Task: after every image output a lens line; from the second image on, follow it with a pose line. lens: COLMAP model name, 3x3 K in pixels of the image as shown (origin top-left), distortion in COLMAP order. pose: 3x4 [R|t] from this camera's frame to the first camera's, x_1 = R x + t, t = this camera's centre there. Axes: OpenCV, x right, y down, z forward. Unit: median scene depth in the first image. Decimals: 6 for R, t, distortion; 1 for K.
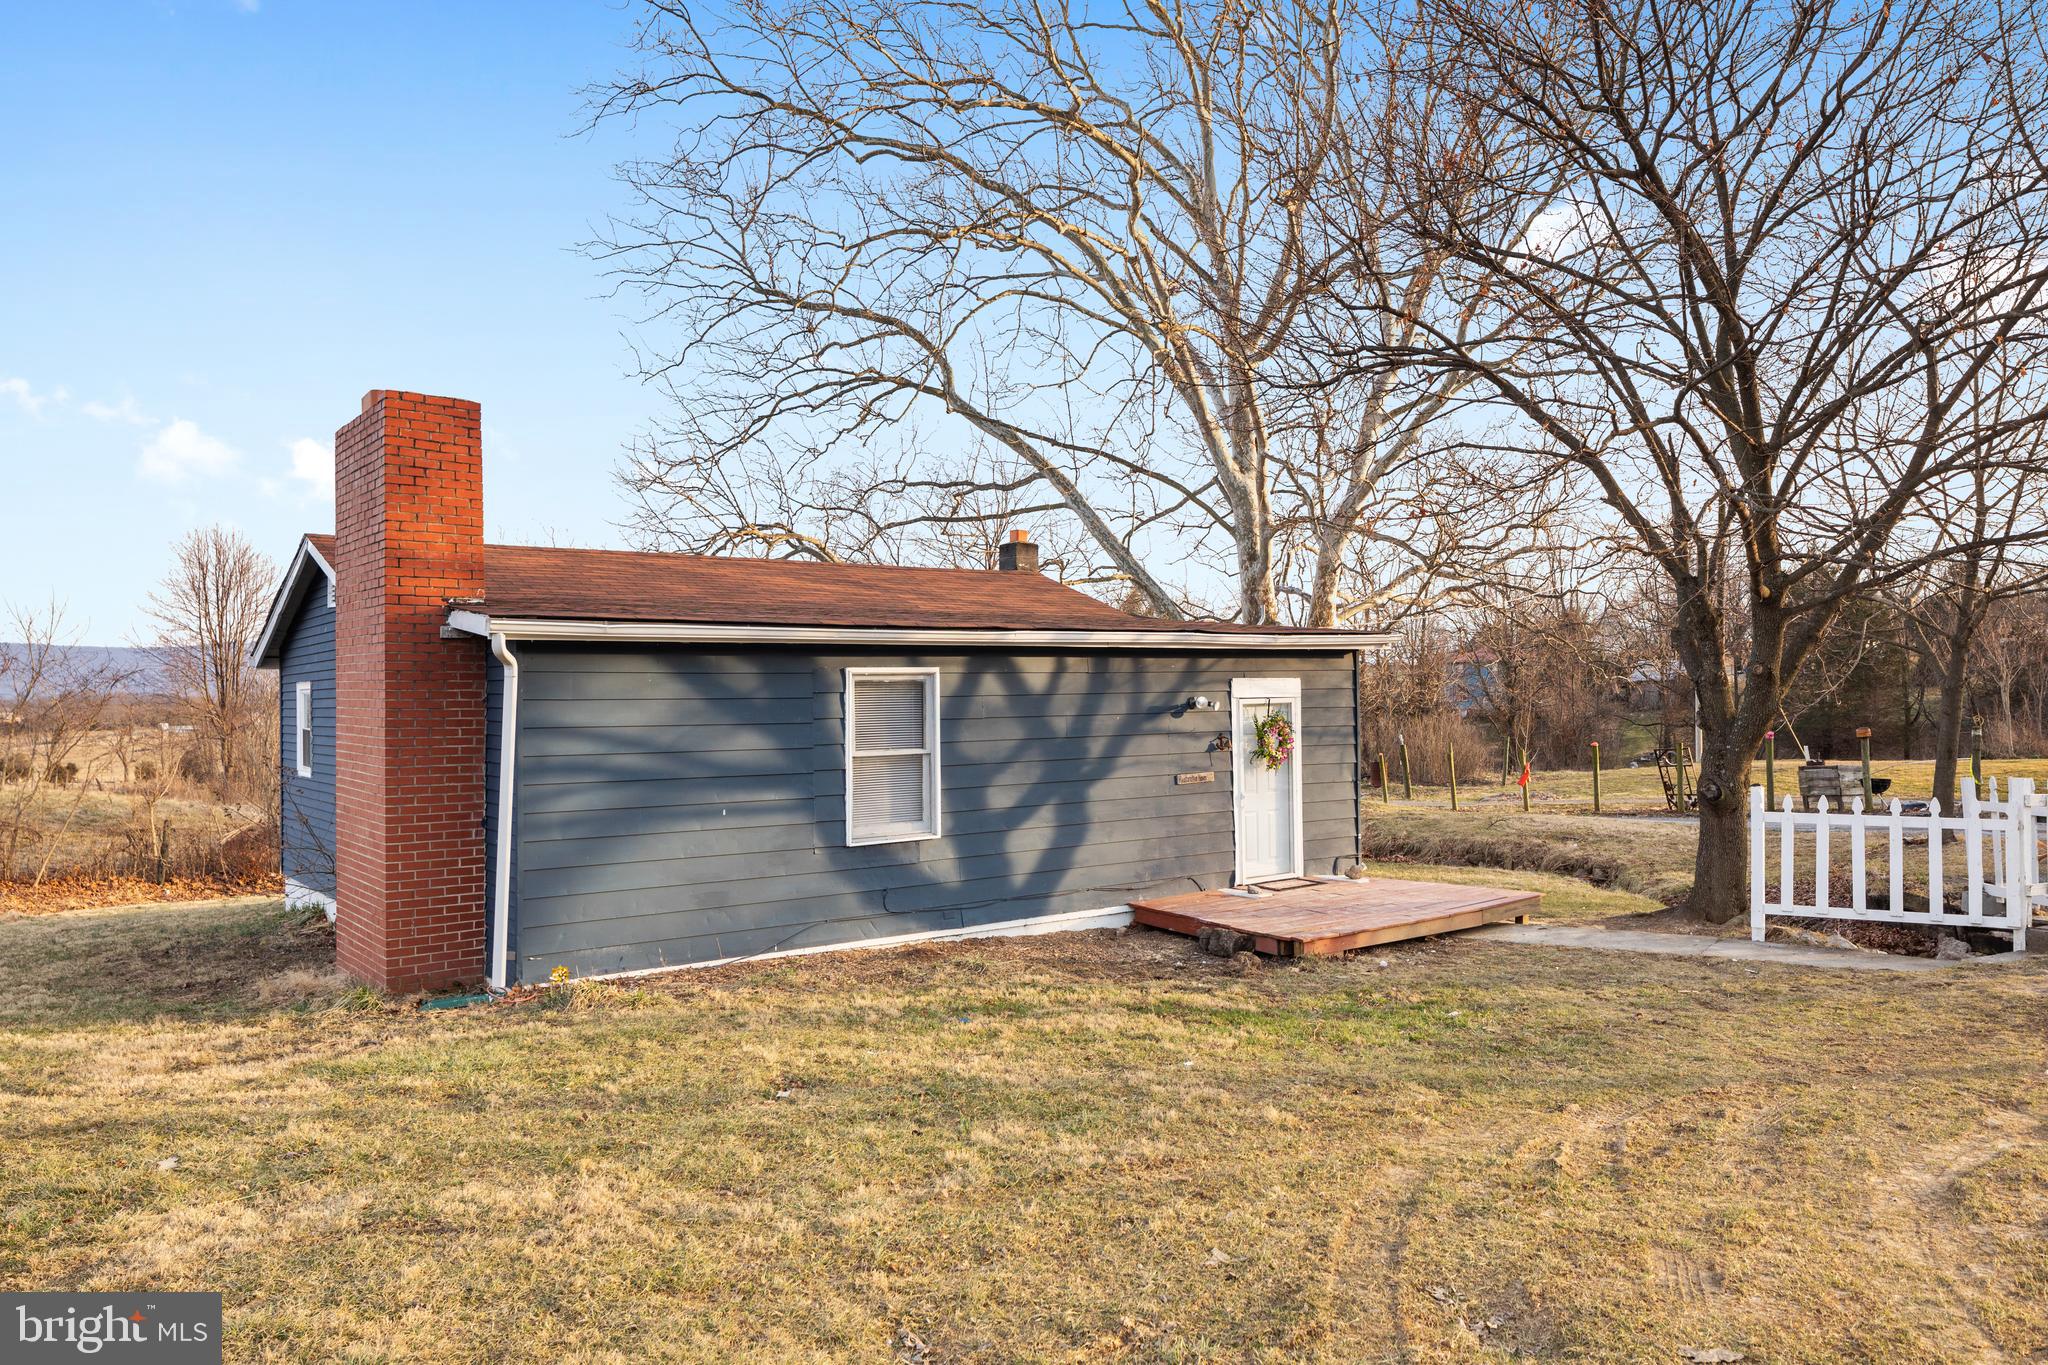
lens RADIAL K [[1400.7, 0, 1061.9], [0, 1400.7, 682.4], [0, 0, 1]] dist [-0.002863, -0.001987]
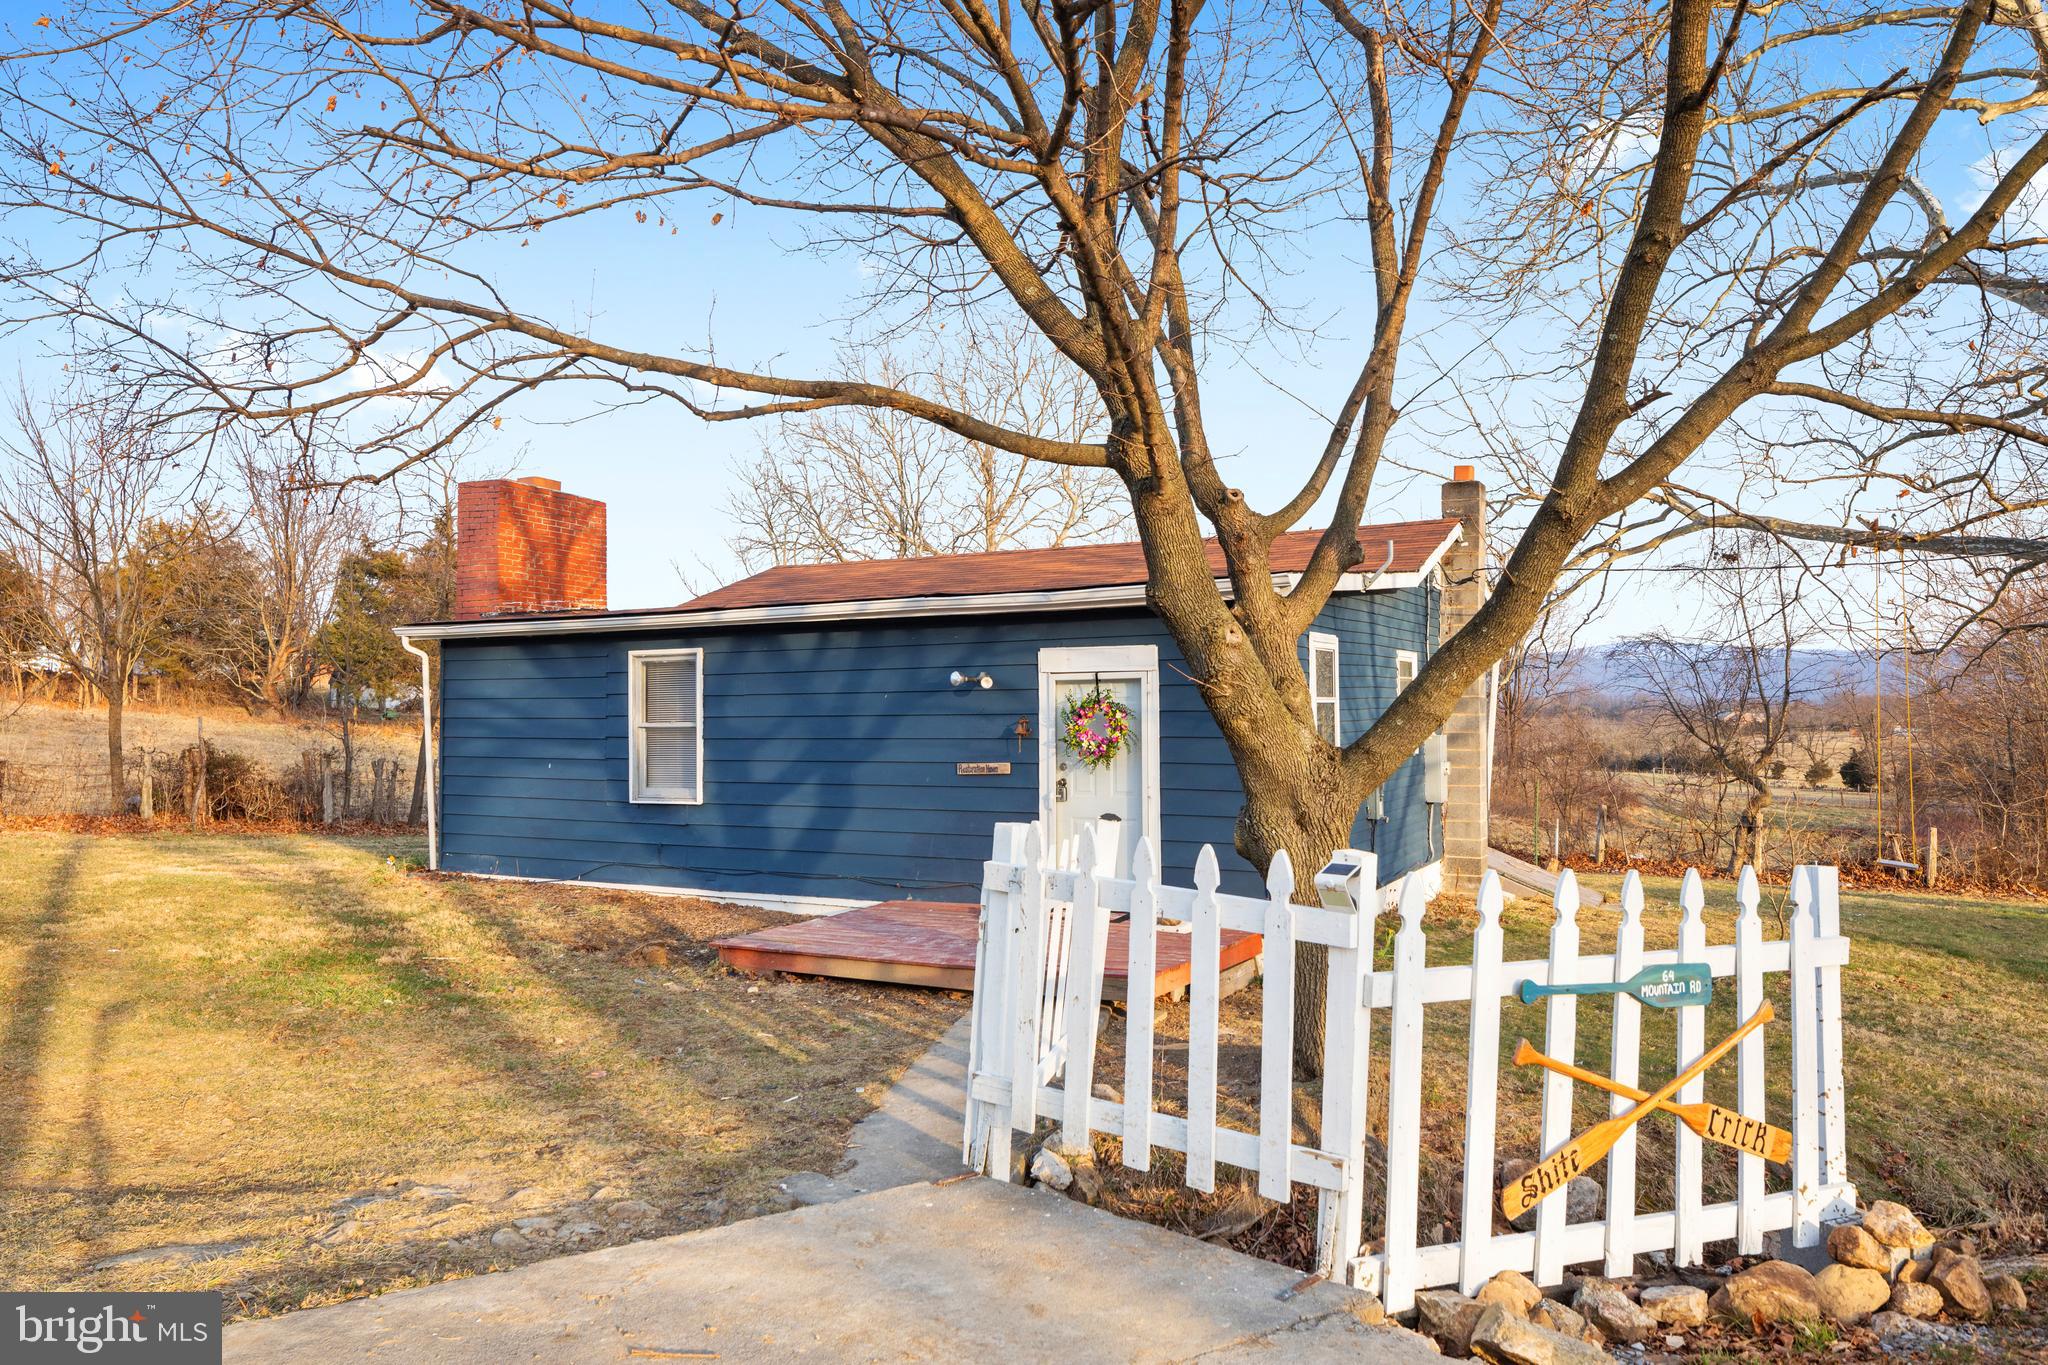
lens RADIAL K [[1400.7, 0, 1061.9], [0, 1400.7, 682.4], [0, 0, 1]] dist [-0.002863, -0.001987]
pose [[0.415884, -0.014002, -0.909310, 0.939279], [0.007483, 0.999900, -0.011975, 0.028902], [0.909387, -0.001825, 0.415948, 0.737331]]
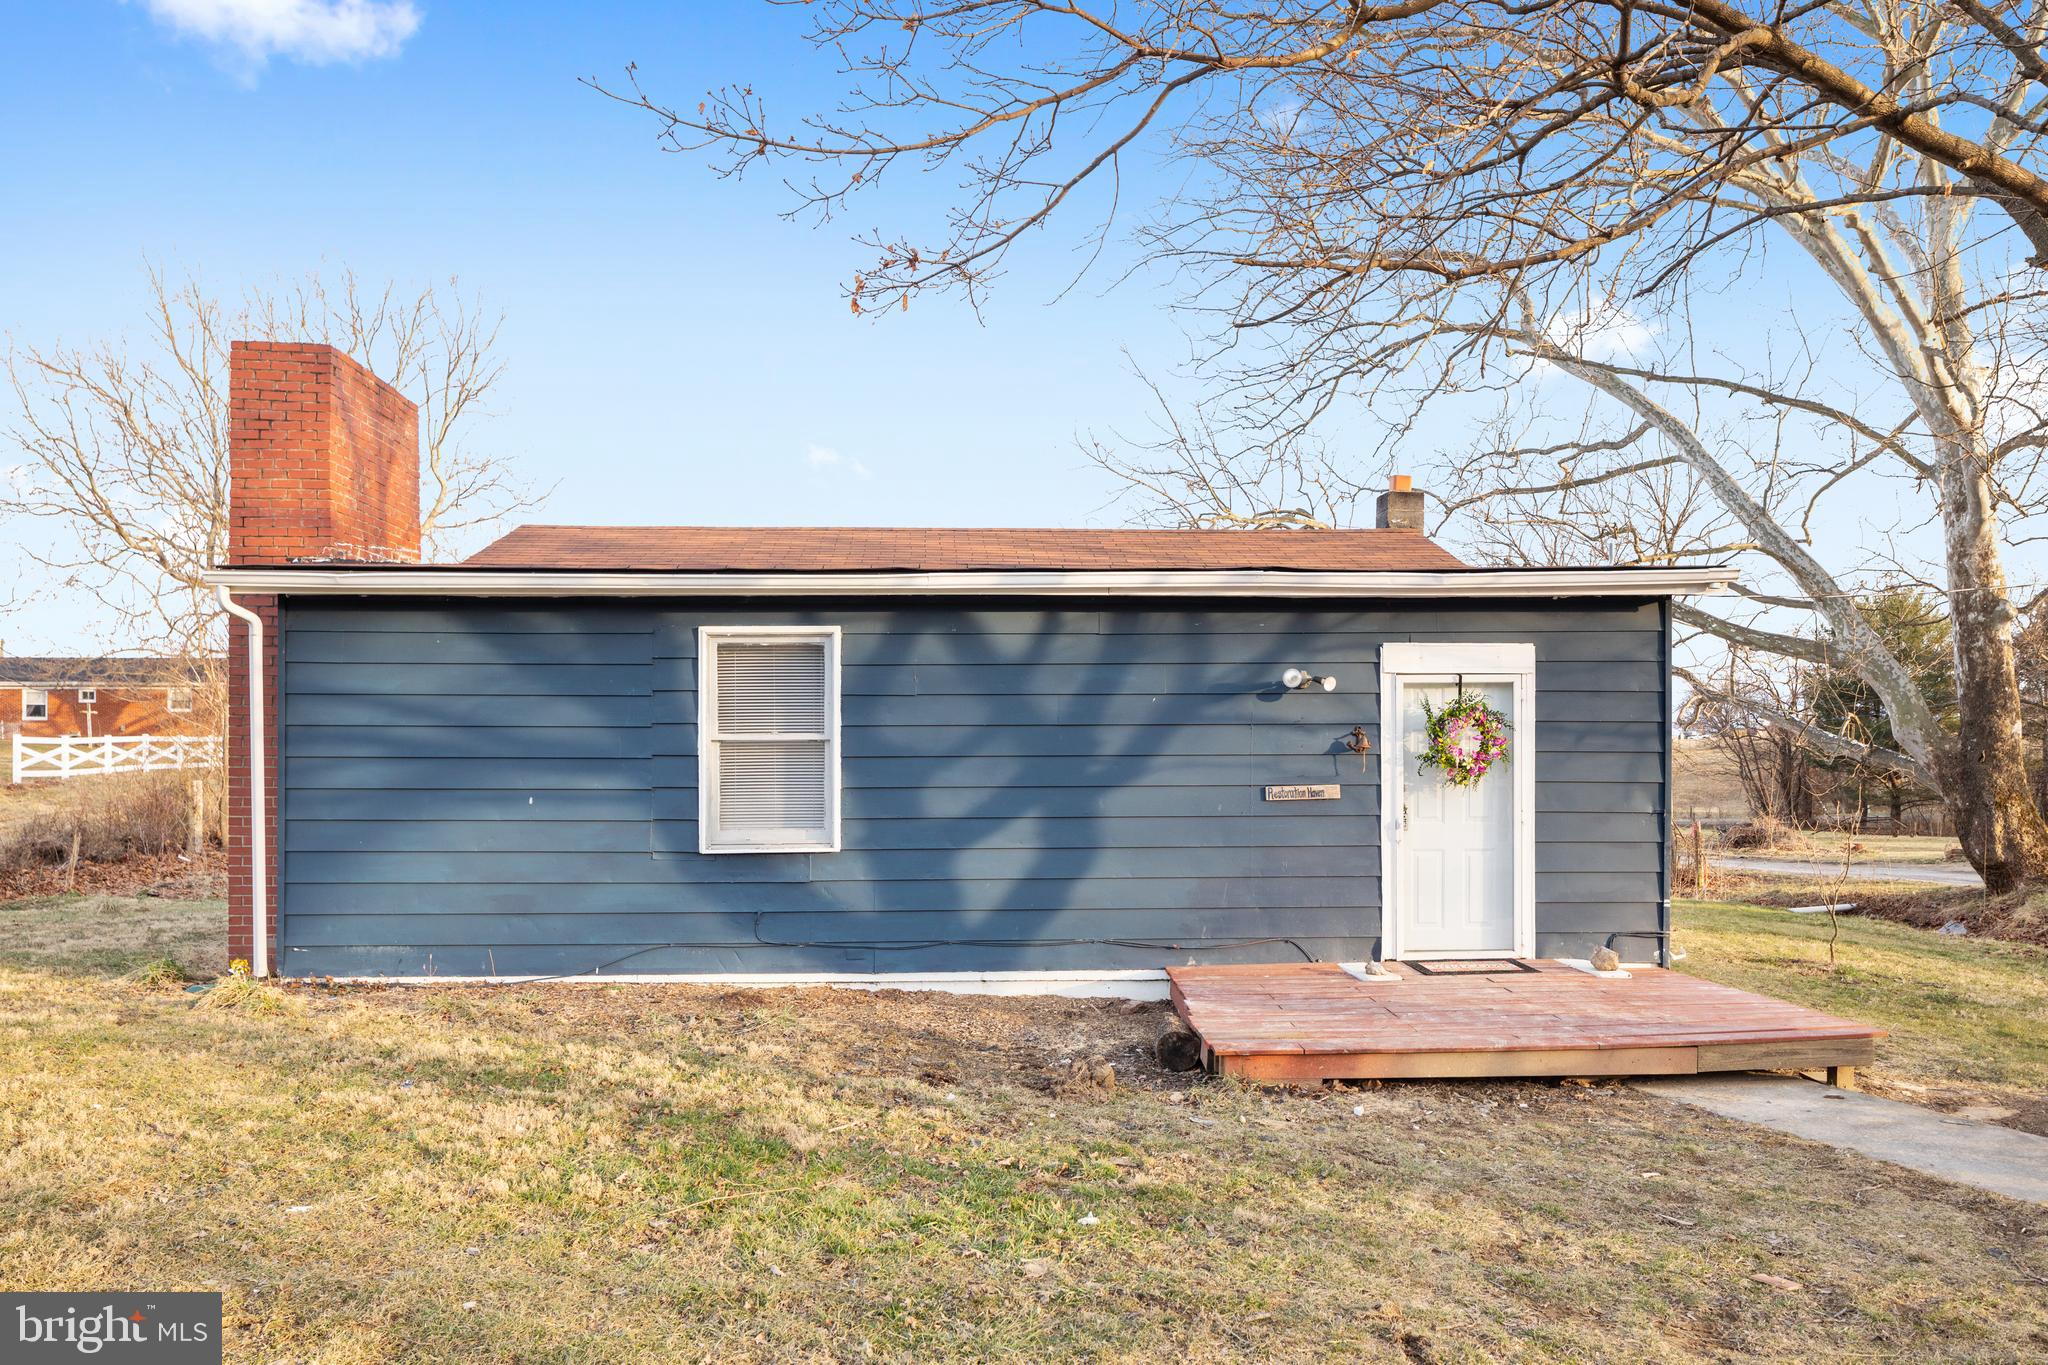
lens RADIAL K [[1432.0, 0, 1024.3], [0, 1432.0, 739.8], [0, 0, 1]] dist [-0.002192, -0.000690]
pose [[0.820233, 0.013856, -0.571861, 0.401496], [-0.003173, 0.999801, 0.019674, 0.032275], [0.572020, -0.014323, 0.820115, 0.388300]]
